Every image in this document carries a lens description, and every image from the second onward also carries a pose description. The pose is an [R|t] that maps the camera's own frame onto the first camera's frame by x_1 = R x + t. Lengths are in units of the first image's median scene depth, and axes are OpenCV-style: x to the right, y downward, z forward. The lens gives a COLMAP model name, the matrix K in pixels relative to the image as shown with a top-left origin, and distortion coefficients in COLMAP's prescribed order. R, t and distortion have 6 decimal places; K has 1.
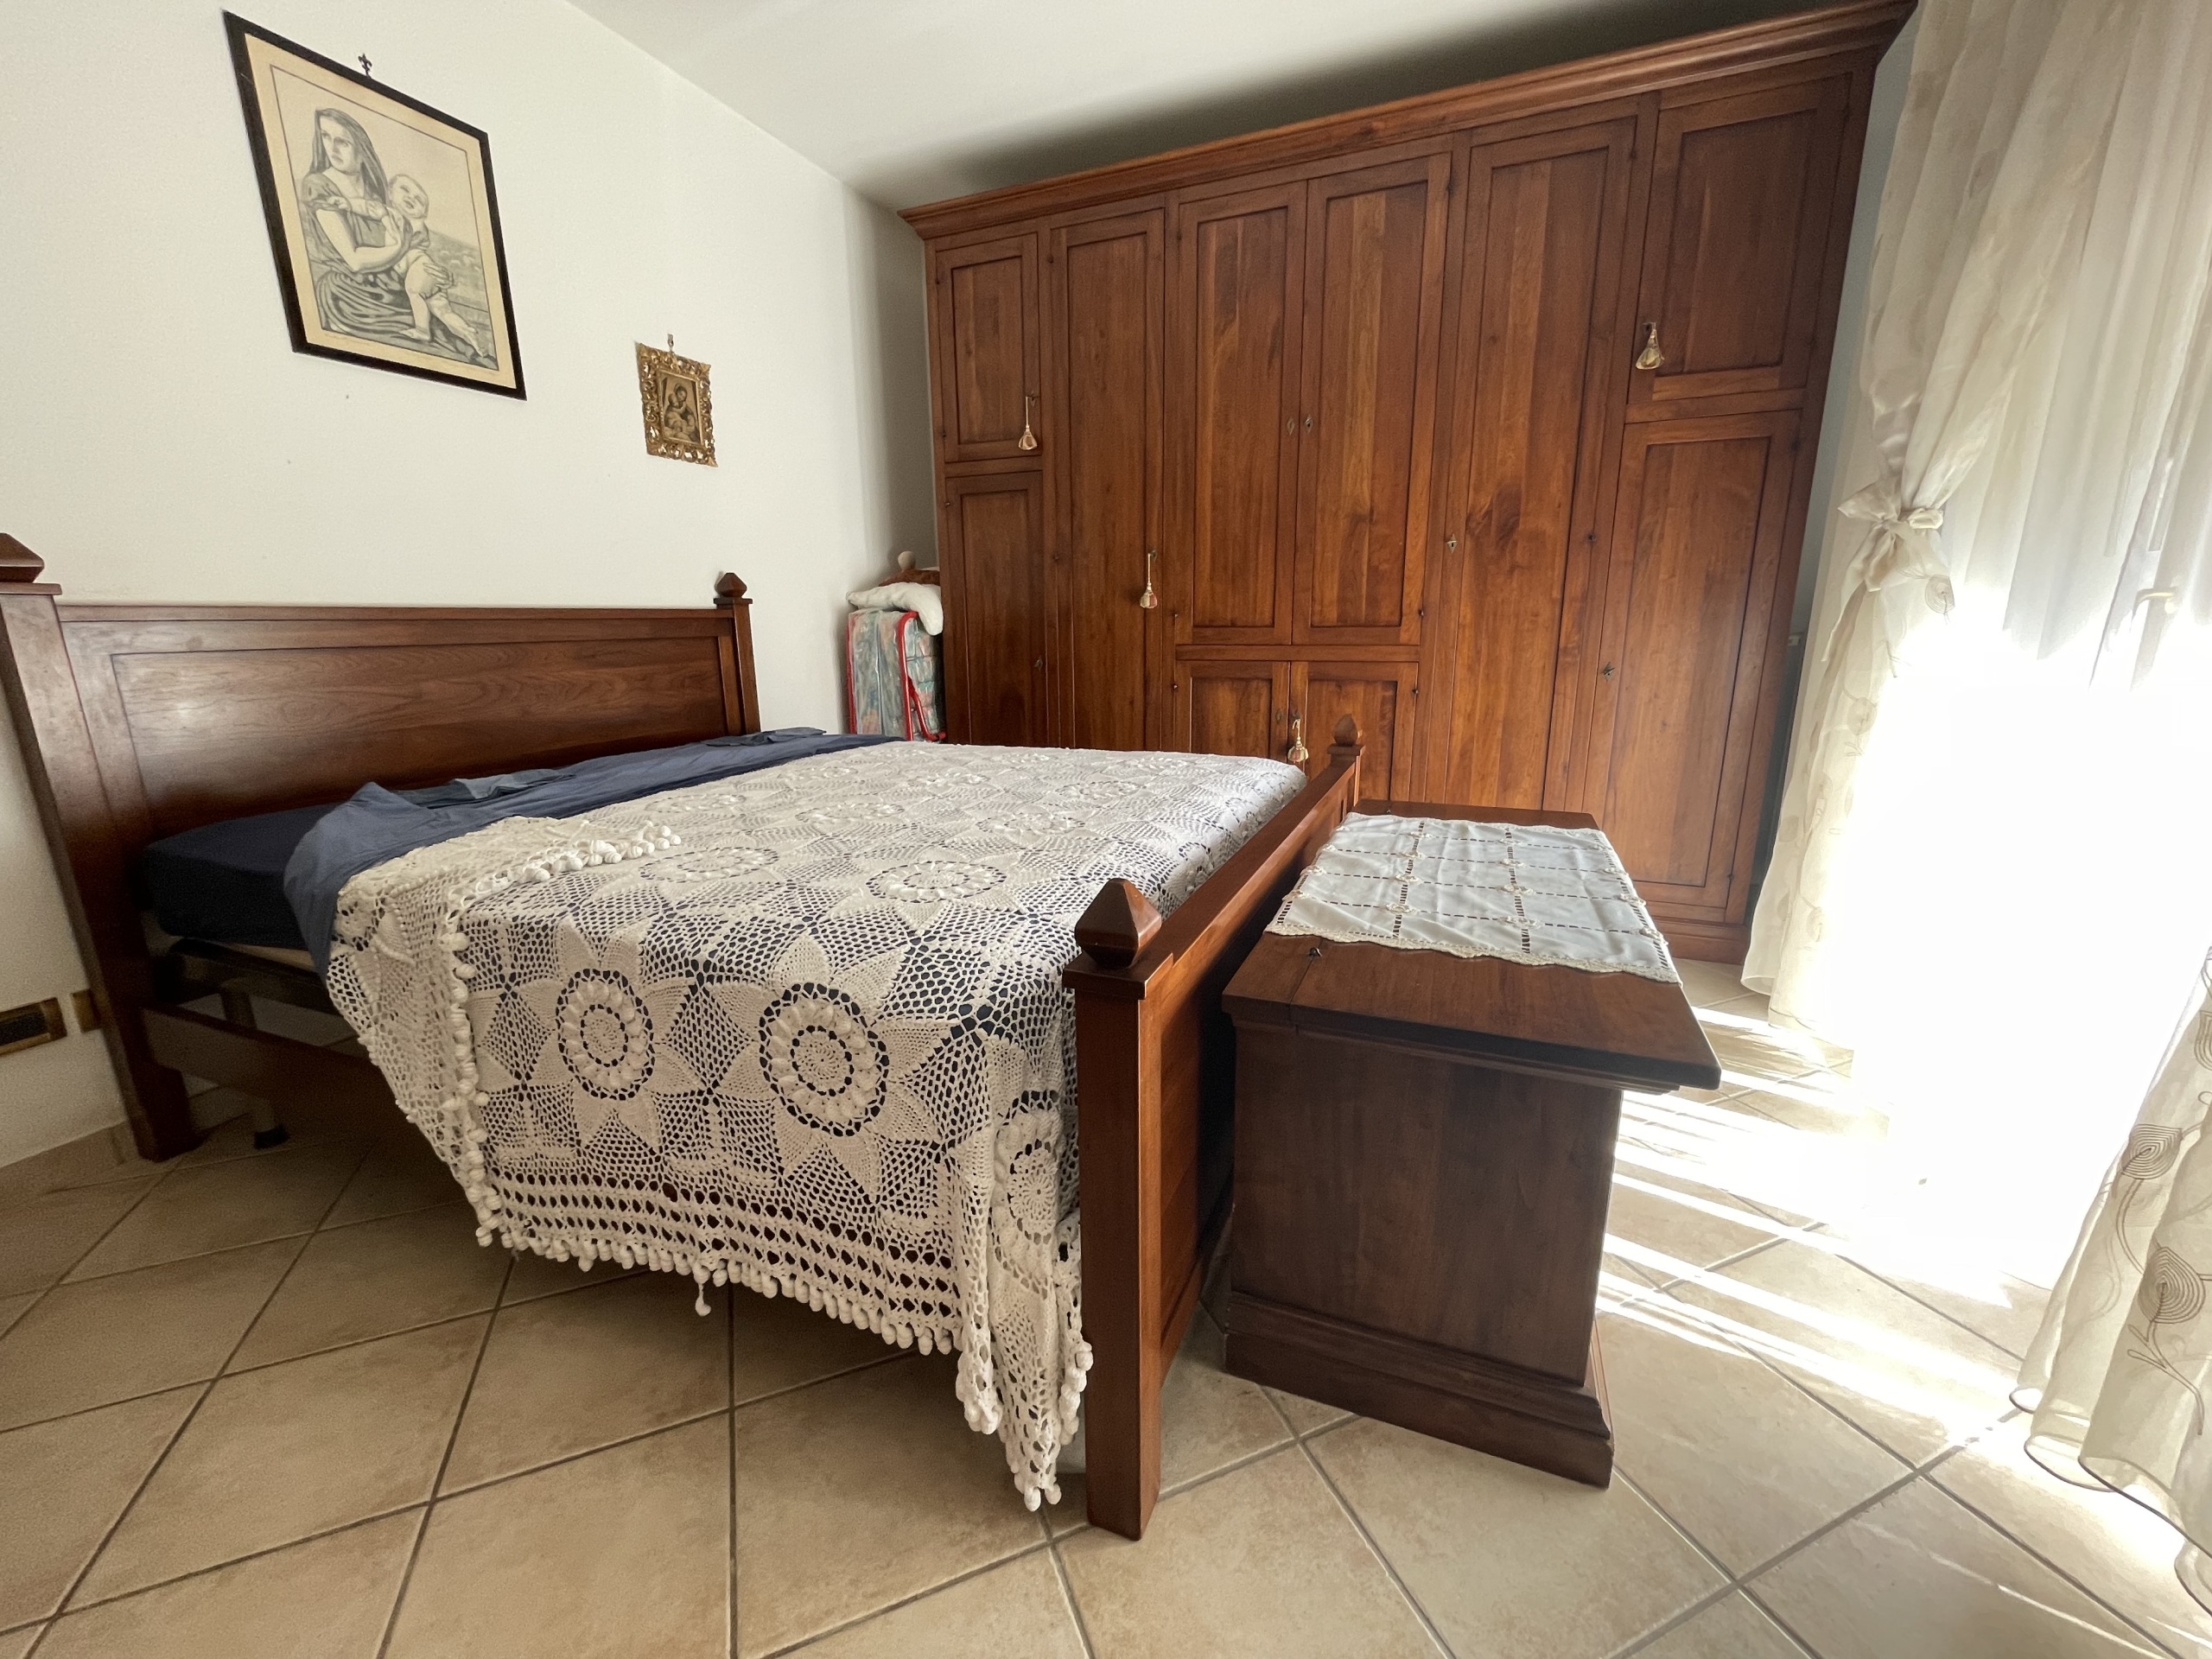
lens RADIAL K [[891.8, 0, 1111.9], [0, 891.8, 830.3], [0, 0, 1]] dist [-0.003360, -0.000311]
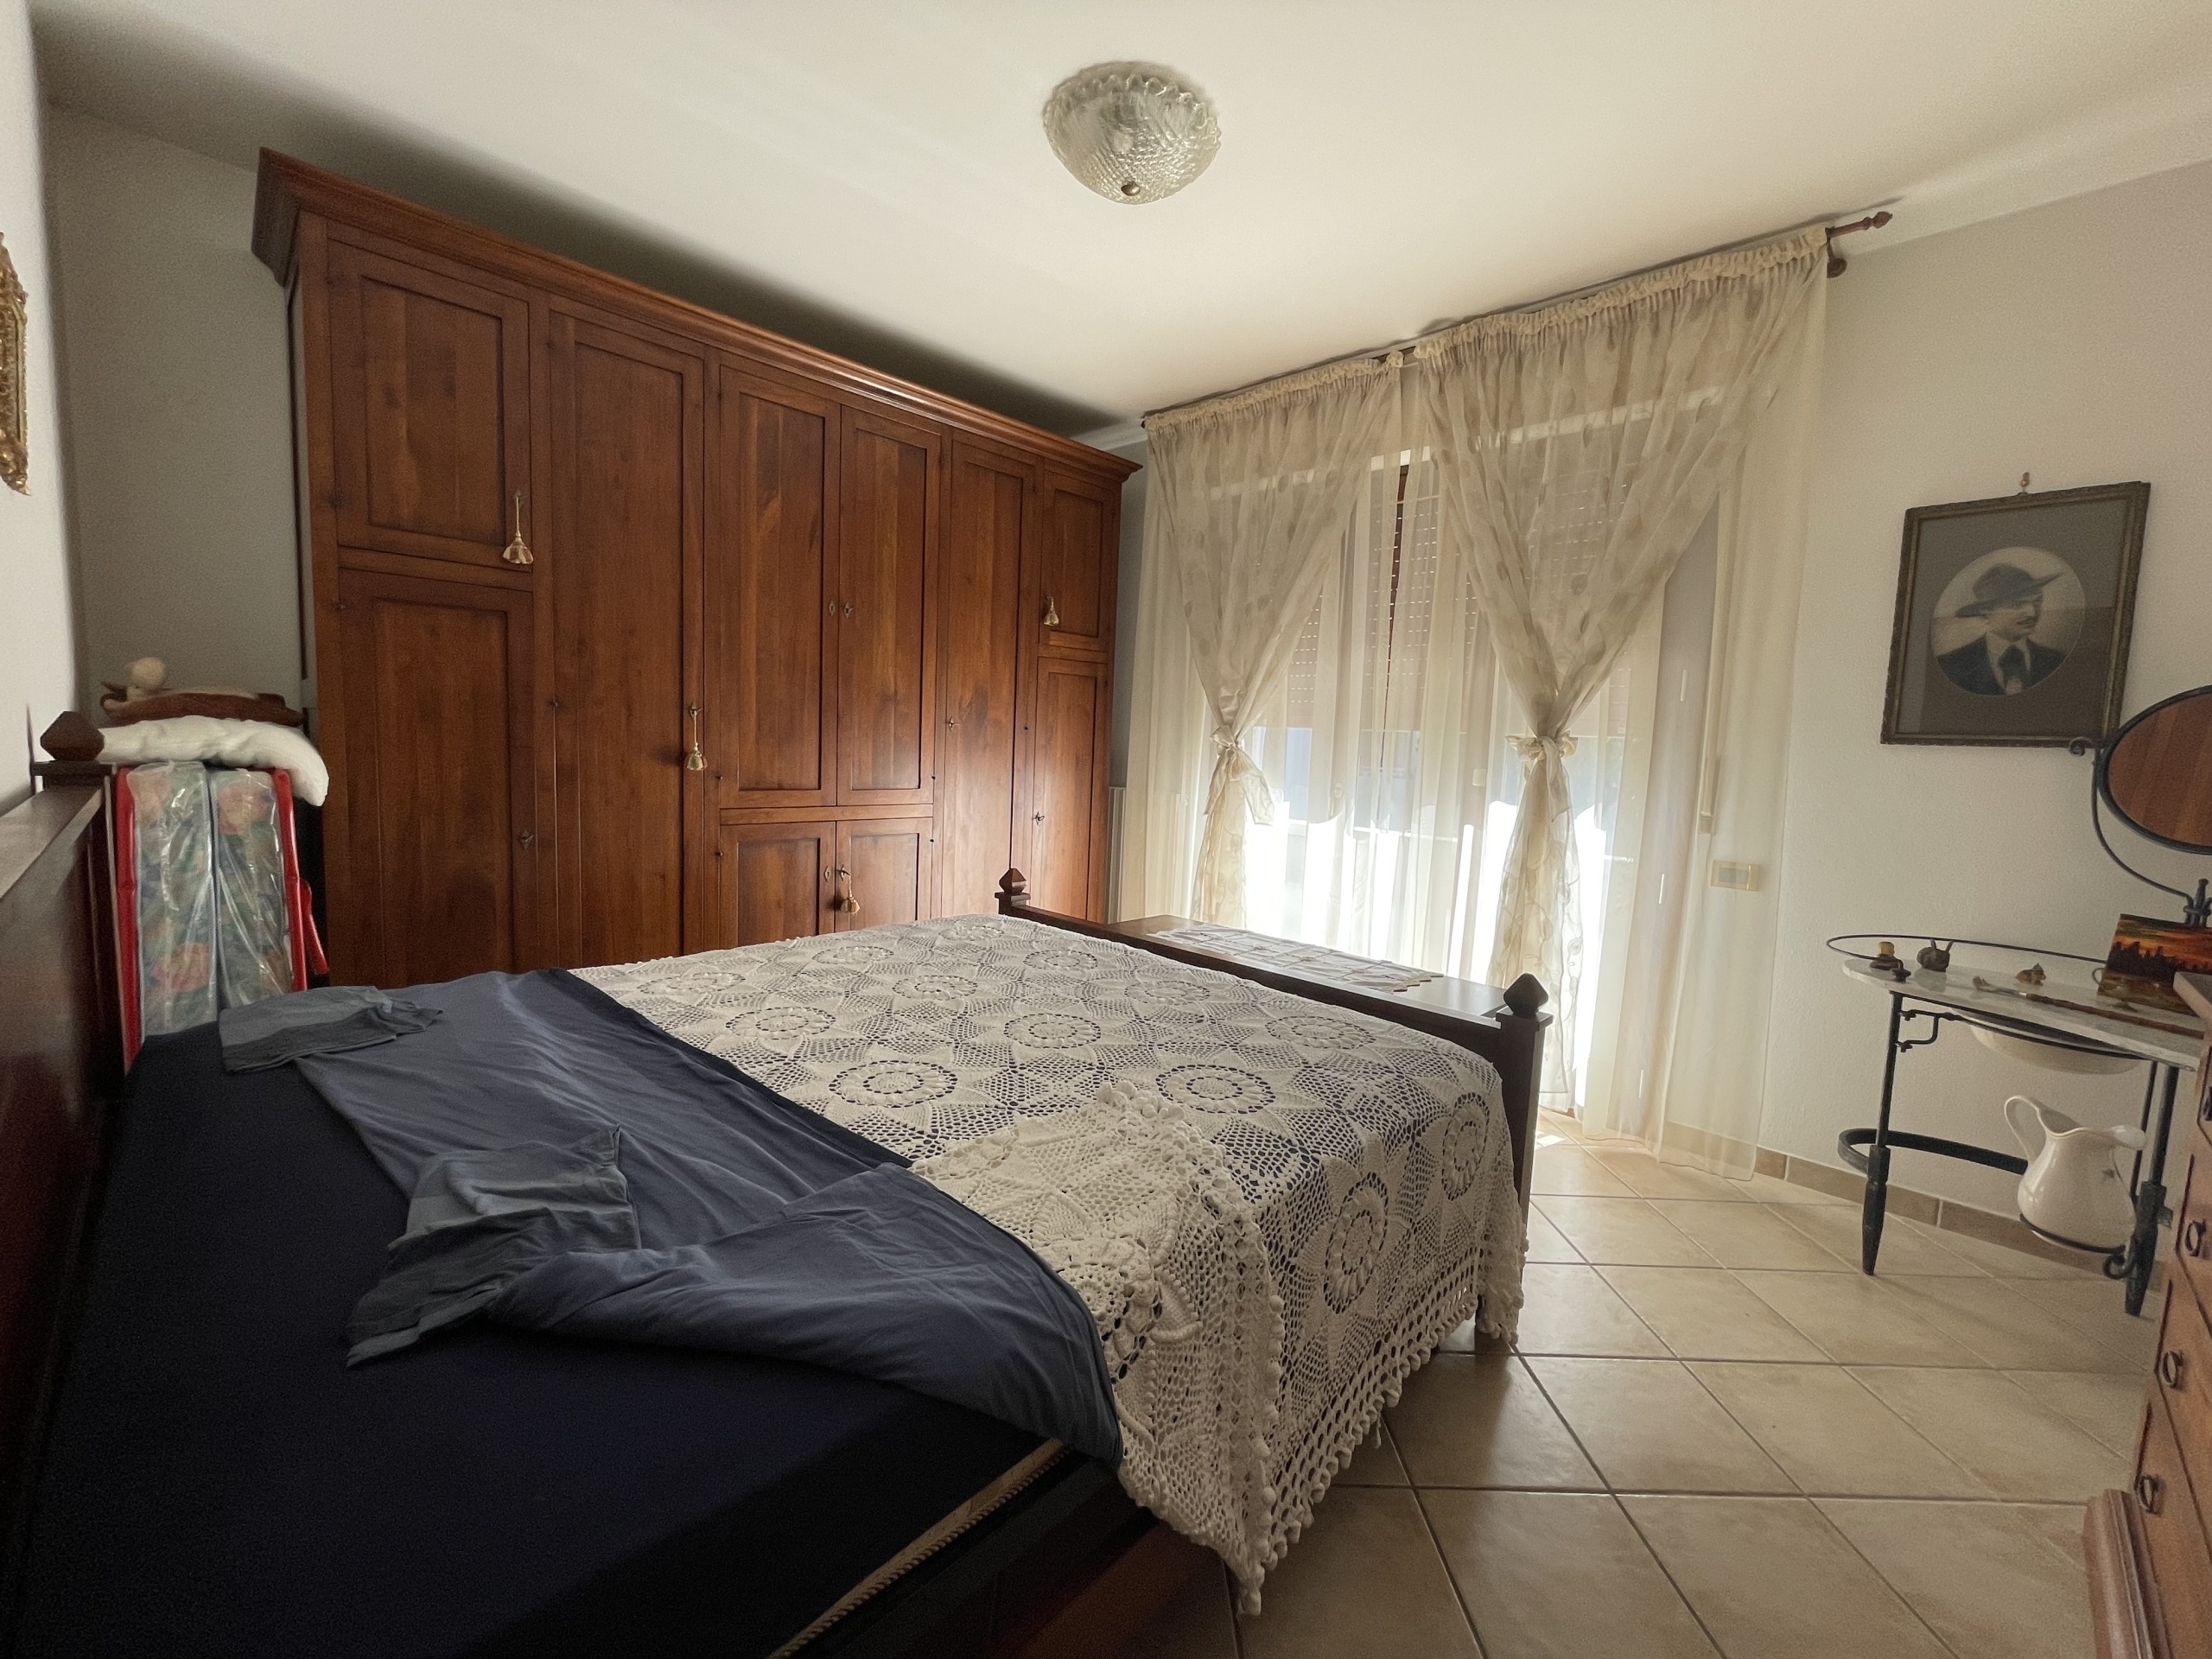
lens RADIAL K [[891.8, 0, 1114.1], [0, 891.8, 827.2], [0, 0, 1]] dist [-0.003360, -0.000311]
pose [[0.368974, -0.066439, 0.927062, -0.661574], [0.167615, 0.985845, 0.003940, -0.132335], [-0.914201, 0.153936, 0.374887, 0.306110]]
